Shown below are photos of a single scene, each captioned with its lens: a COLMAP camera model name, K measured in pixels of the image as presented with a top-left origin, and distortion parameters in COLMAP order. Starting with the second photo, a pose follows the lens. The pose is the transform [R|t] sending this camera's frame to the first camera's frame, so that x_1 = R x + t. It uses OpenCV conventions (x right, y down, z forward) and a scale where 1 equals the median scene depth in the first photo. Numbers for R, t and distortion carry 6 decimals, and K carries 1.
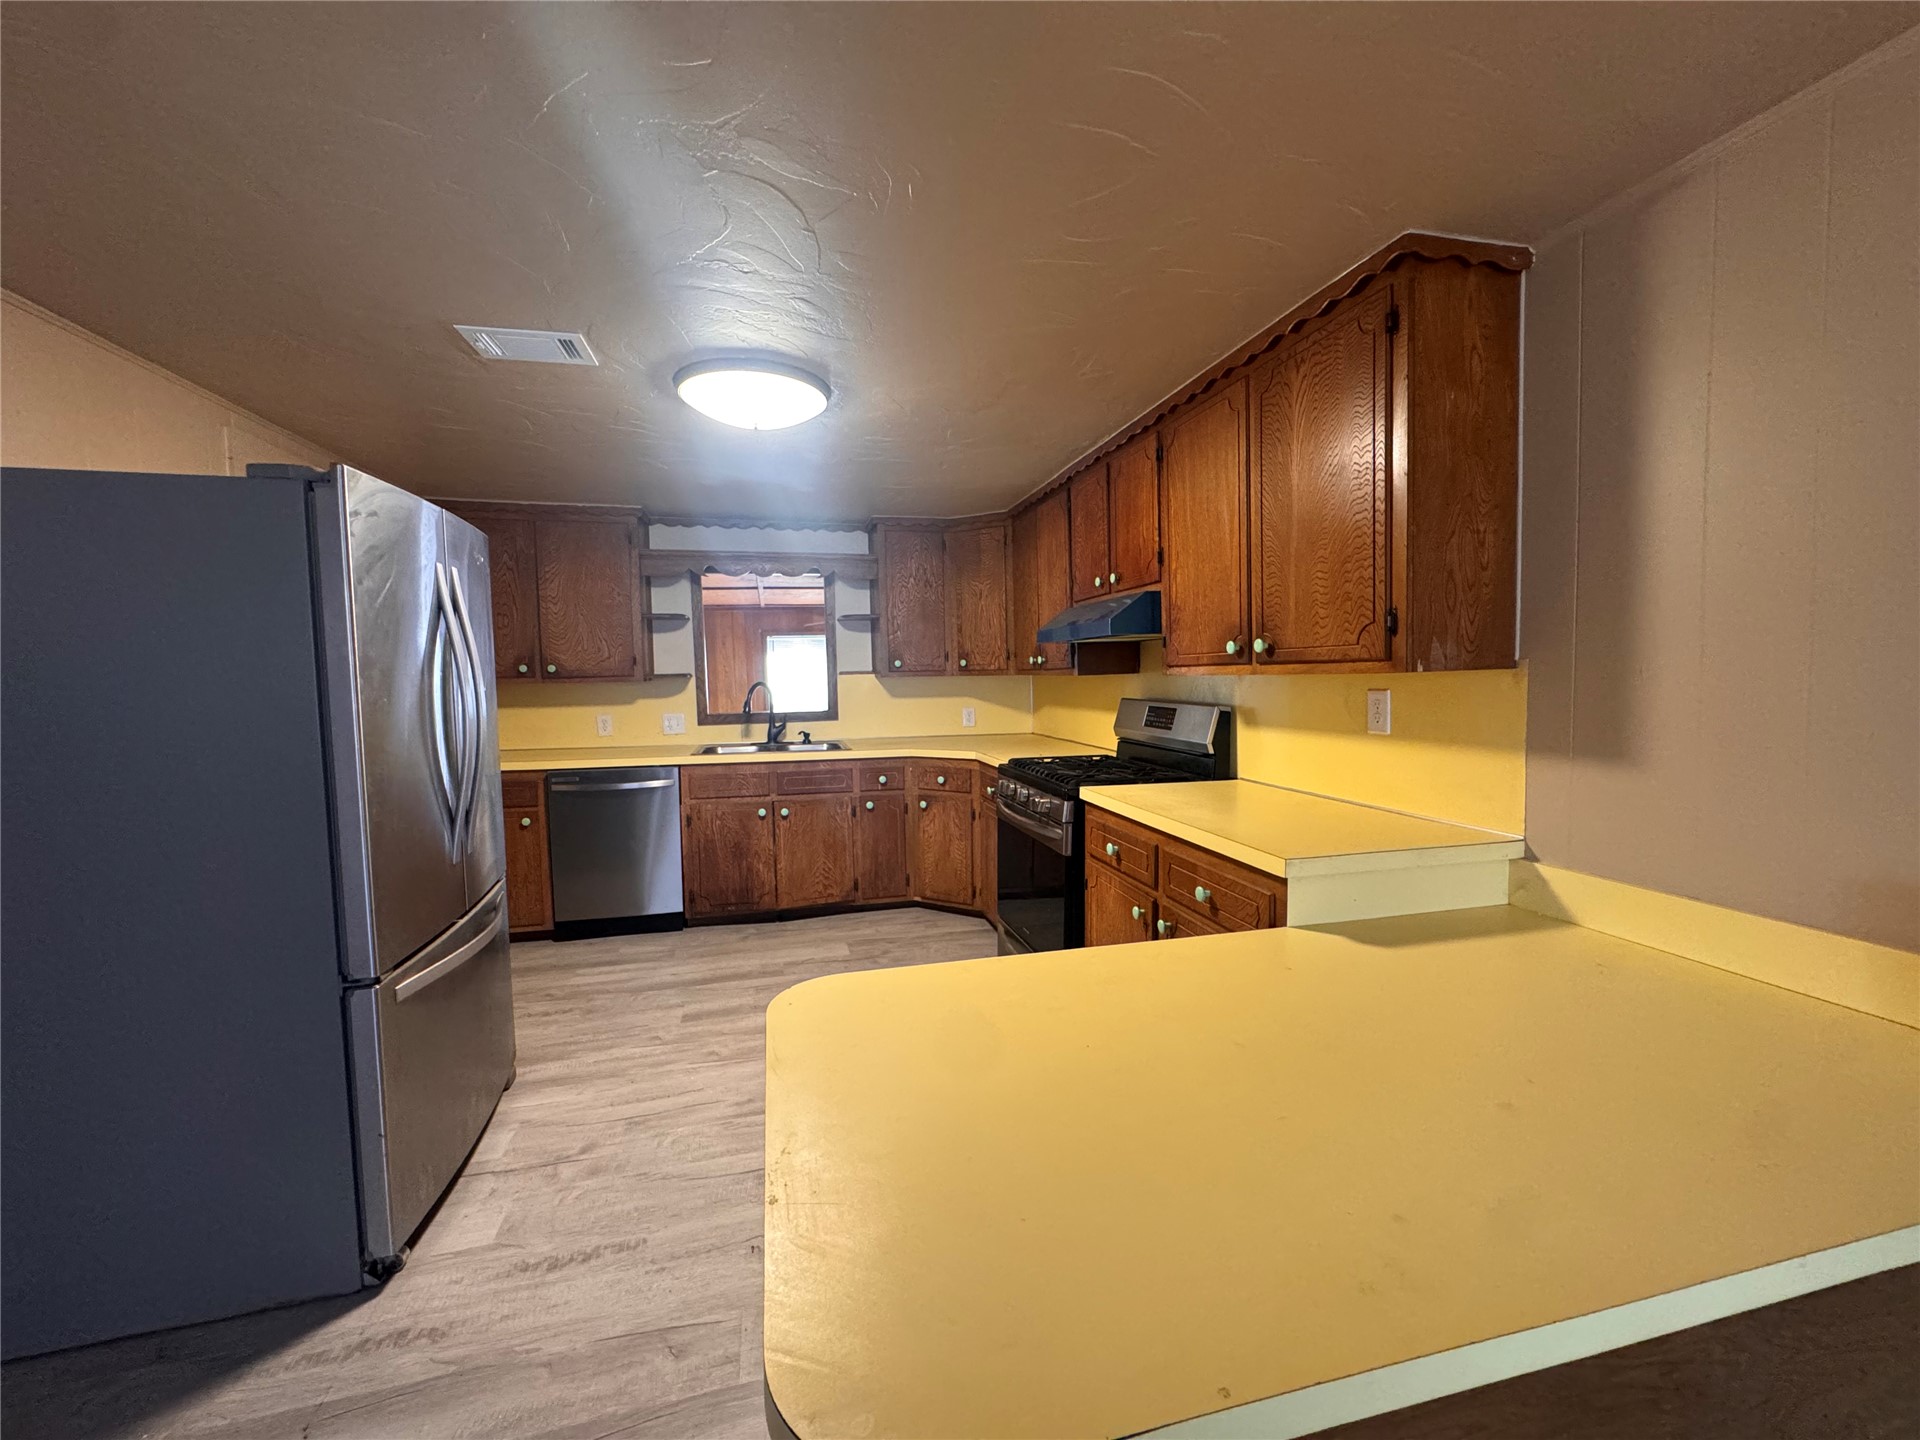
lens RADIAL K [[768.9, 0, 958.9], [0, 768.9, 718.6], [0, 0, 1]] dist [-0.007329, -0.000843]
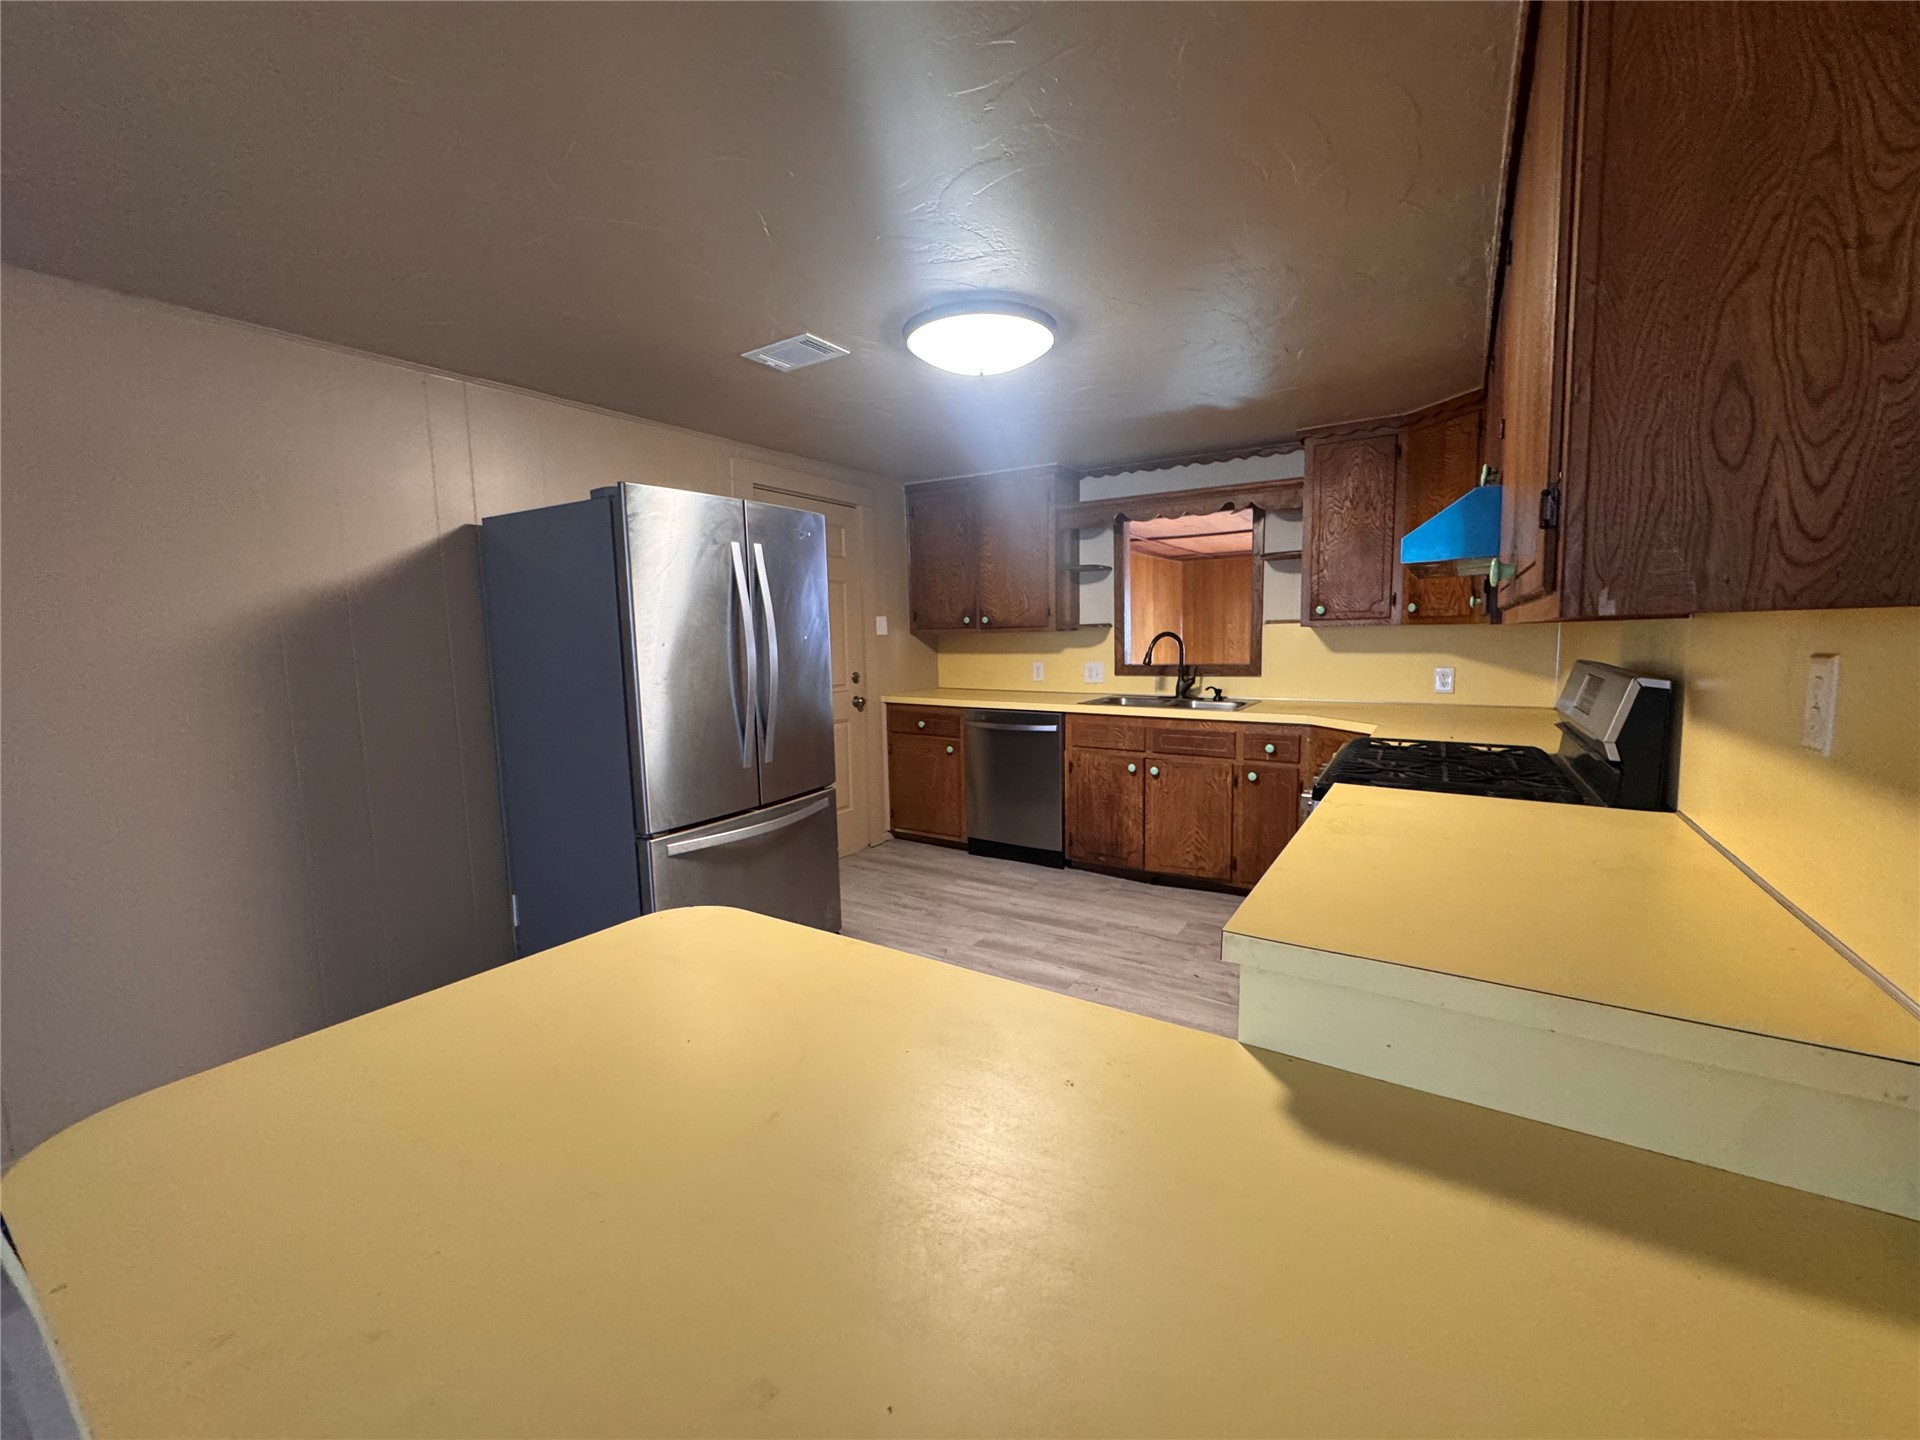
lens RADIAL K [[768.9, 0, 951.0], [0, 768.9, 718.3], [0, 0, 1]] dist [-0.007329, -0.000843]
pose [[0.683482, 0.083958, -0.725123, 0.284195], [-0.036589, 0.996055, 0.080840, -0.009870], [0.729050, -0.028722, 0.683857, 0.175495]]
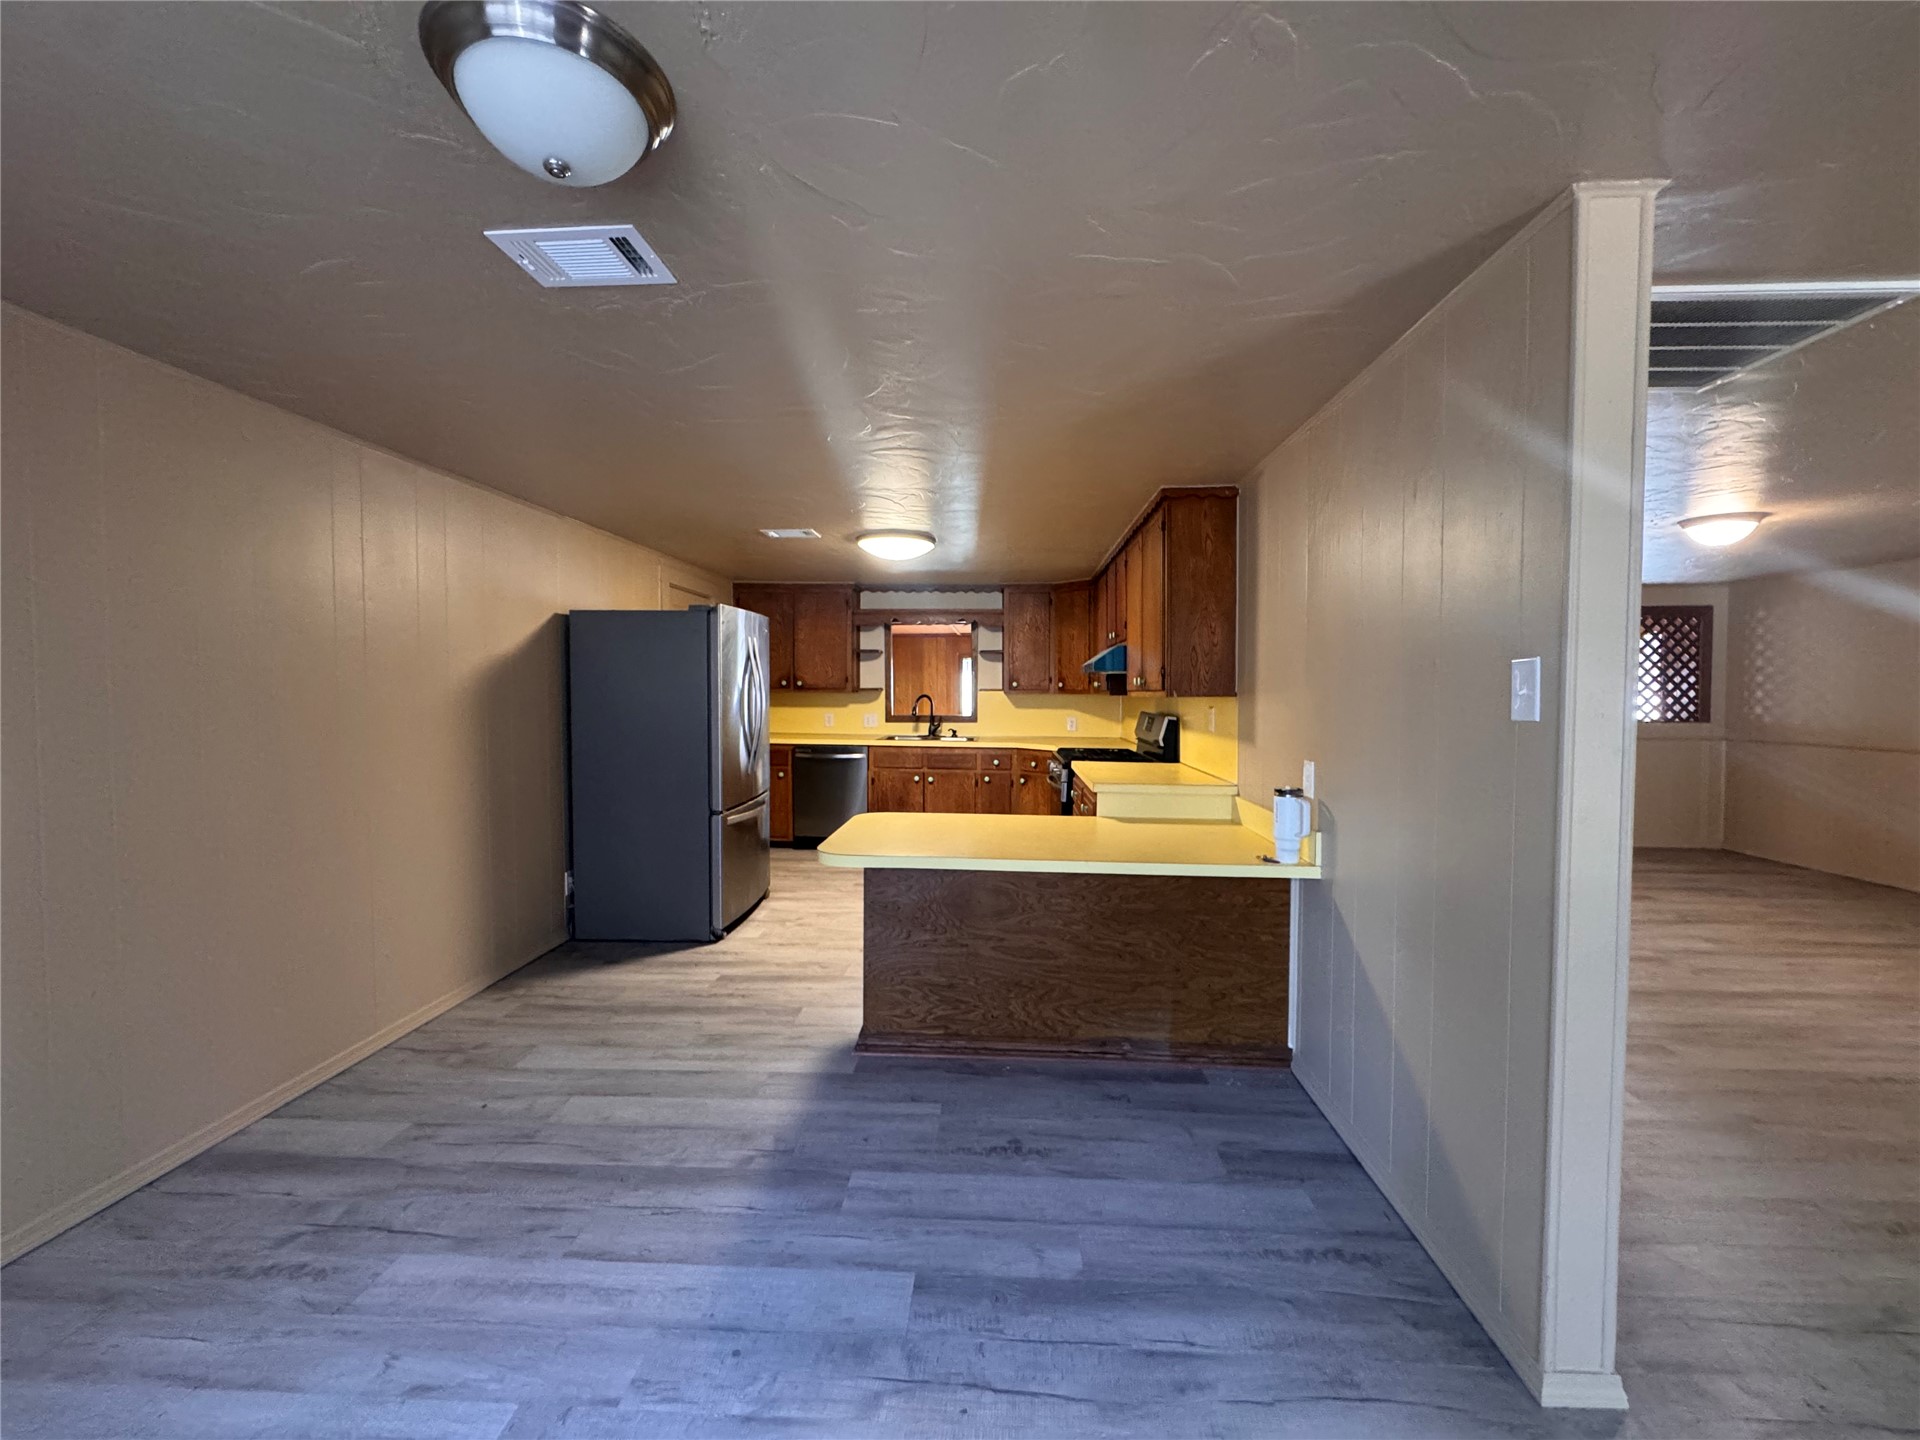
lens RADIAL K [[768.9, 0, 950.8], [0, 768.9, 717.2], [0, 0, 1]] dist [-0.007329, -0.000843]
pose [[0.952362, 0.033249, -0.303152, 0.277918], [-0.039709, 0.999096, -0.015168, 0.019190], [0.302373, 0.026483, 0.952822, -0.466562]]
